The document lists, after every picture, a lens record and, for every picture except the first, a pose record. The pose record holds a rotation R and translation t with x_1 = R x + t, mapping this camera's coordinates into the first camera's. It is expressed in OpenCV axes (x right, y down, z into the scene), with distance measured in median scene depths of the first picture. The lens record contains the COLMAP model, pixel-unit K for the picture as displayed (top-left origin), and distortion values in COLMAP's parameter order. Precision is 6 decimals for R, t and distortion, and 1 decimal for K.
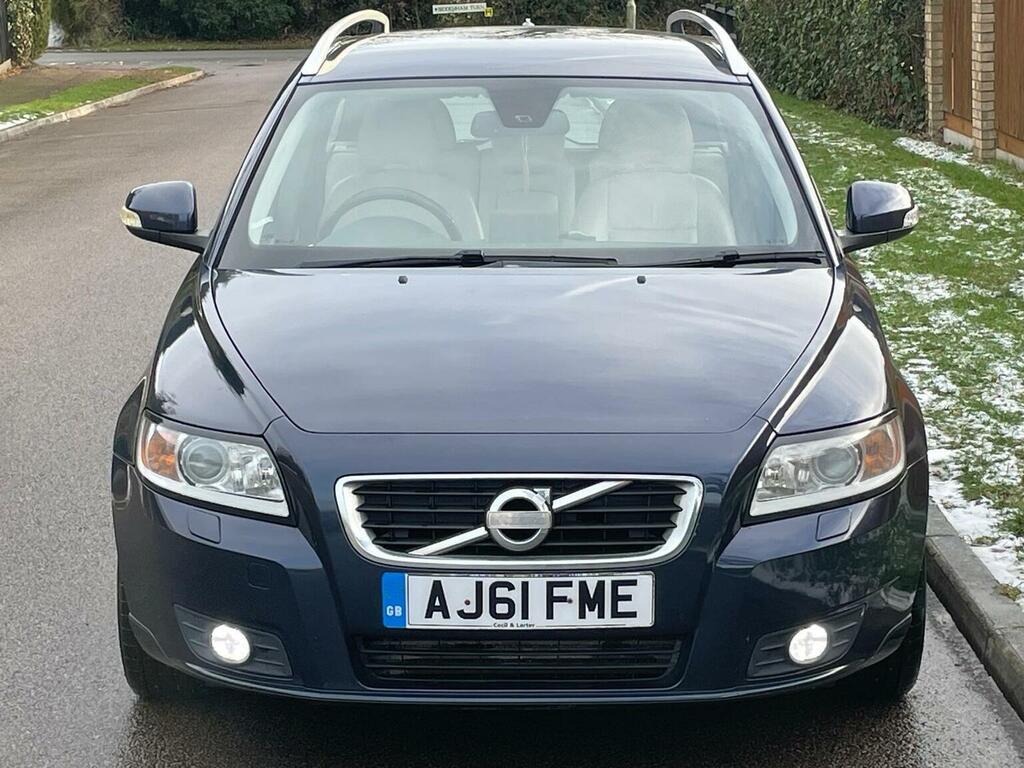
lens RADIAL K [[2705.8, 0, 512.0], [0, 2705.8, 384.0], [0, 0, 1]] dist [0.070811, -0.219131]
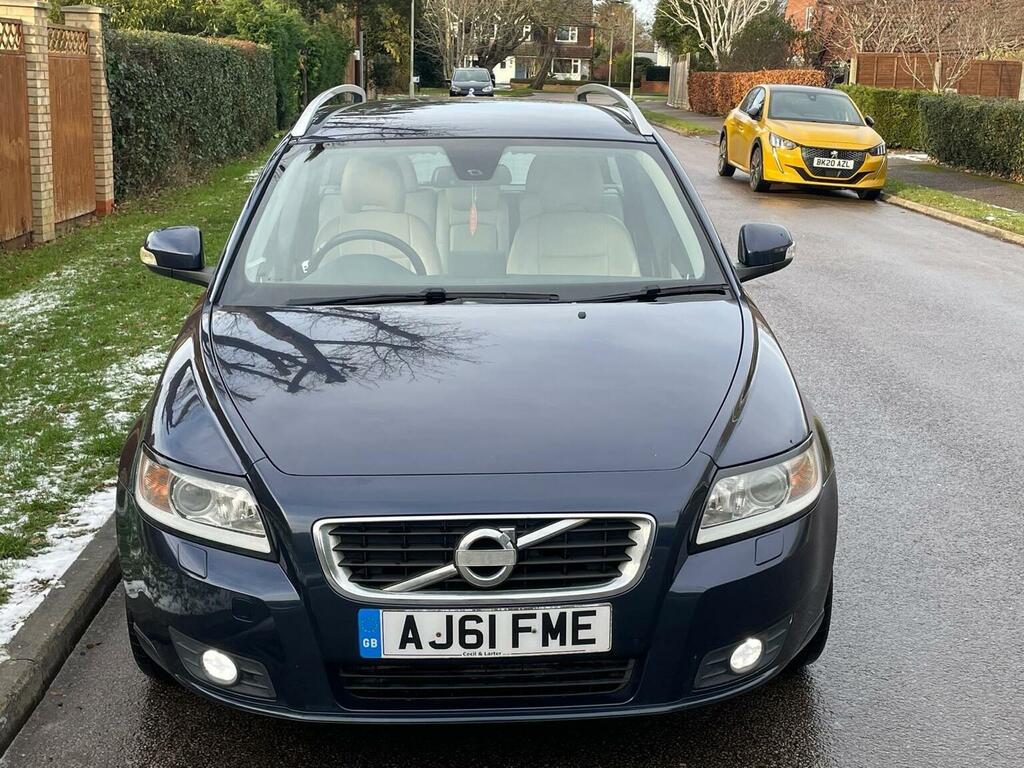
lens RADIAL K [[1431.2, 0, 529.1], [0, 1431.2, 384.0], [0, 0, 1]] dist [0.113893, 0.044227]
pose [[0.998304, -0.013909, 0.056531, -0.011451], [0.010423, 0.998053, 0.061499, -0.053037], [-0.057277, -0.060806, 0.996505, 0.435393]]
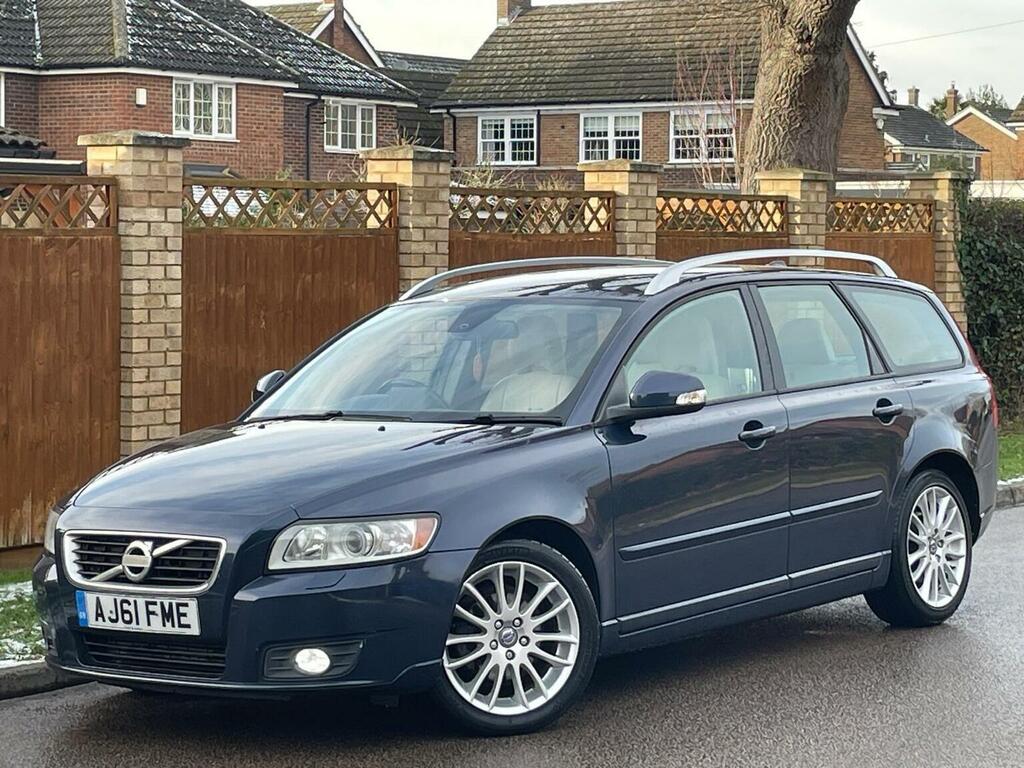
lens RADIAL K [[2705.8, 0, 512.0], [0, 2705.8, 384.0], [0, 0, 1]] dist [0.070811, -0.219131]
pose [[0.798666, 0.005393, -0.601750, 1.123055], [-0.069634, 0.994071, -0.083512, 0.064029], [0.597732, 0.108600, 0.794306, -0.134436]]
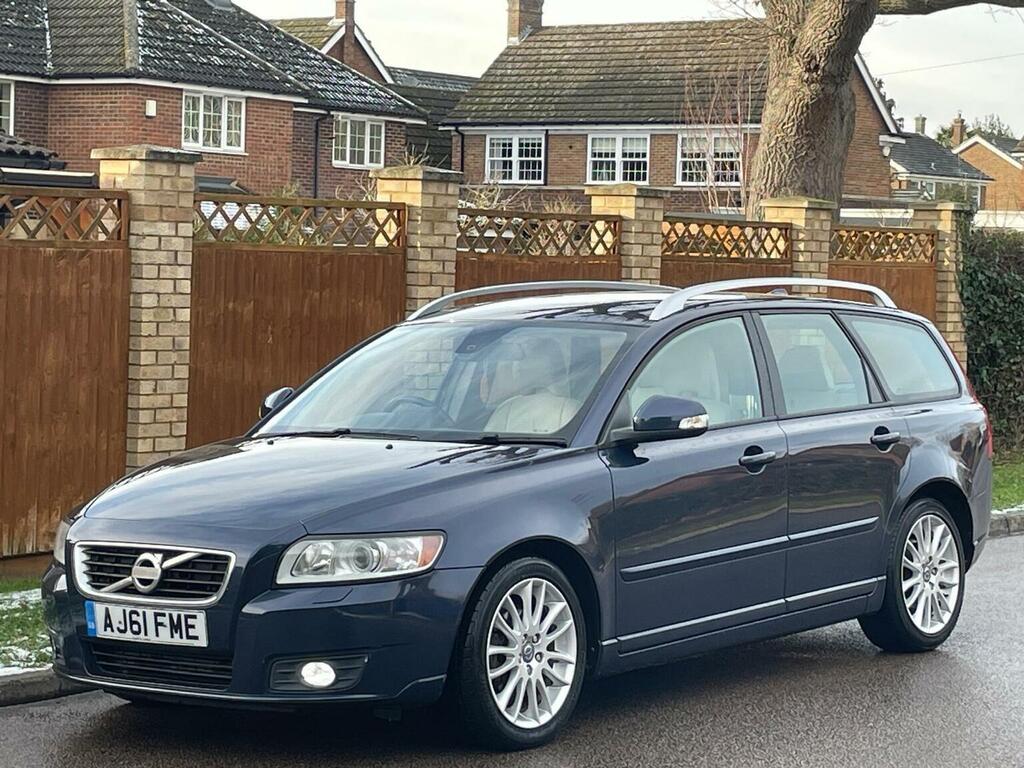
lens RADIAL K [[2712.8, 0, 549.5], [0, 2712.8, 381.8], [0, 0, 1]] dist [0.090253, -0.443165]
pose [[0.806225, 0.018357, -0.591325, 1.146374], [-0.089763, 0.991742, -0.091597, 0.063784], [0.584760, 0.126927, 0.801215, -0.169681]]
